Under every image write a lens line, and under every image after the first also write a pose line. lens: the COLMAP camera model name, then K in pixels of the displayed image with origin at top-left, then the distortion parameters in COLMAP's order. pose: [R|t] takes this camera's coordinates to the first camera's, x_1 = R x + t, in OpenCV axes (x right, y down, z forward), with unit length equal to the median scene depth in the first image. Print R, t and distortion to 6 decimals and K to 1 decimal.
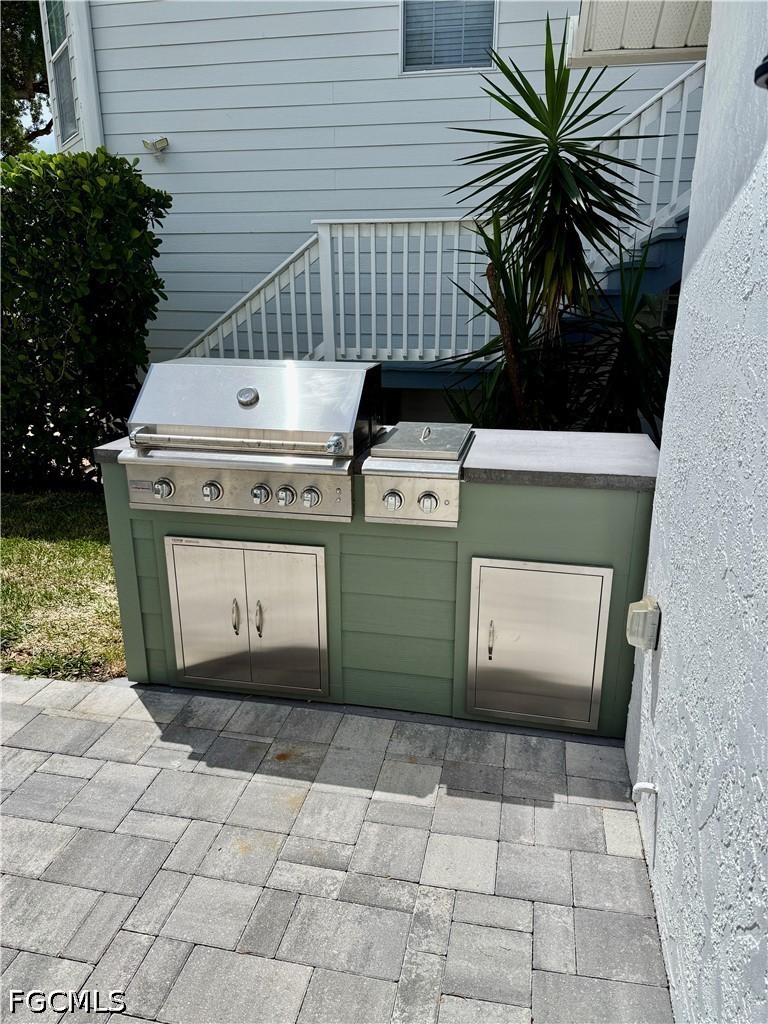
lens RADIAL K [[712.7, 0, 384.0], [0, 712.7, 512.0], [0, 0, 1]] dist [0.093797, -0.129843]
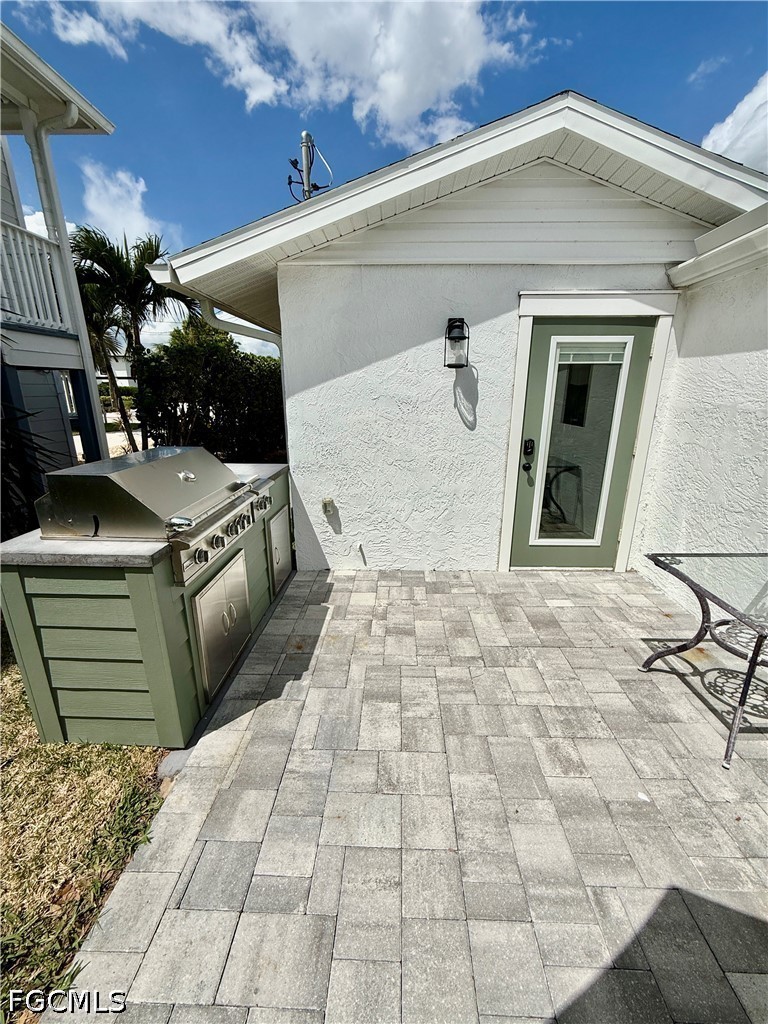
lens RADIAL K [[408.5, 0, 384.0], [0, 408.5, 512.0], [0, 0, 1]] dist [0.001535, 0.000200]
pose [[-0.165989, -0.280189, 0.945485, -1.009552], [0.284010, 0.904578, 0.317927, -0.235188], [-0.944344, 0.321299, -0.070574, 0.706321]]
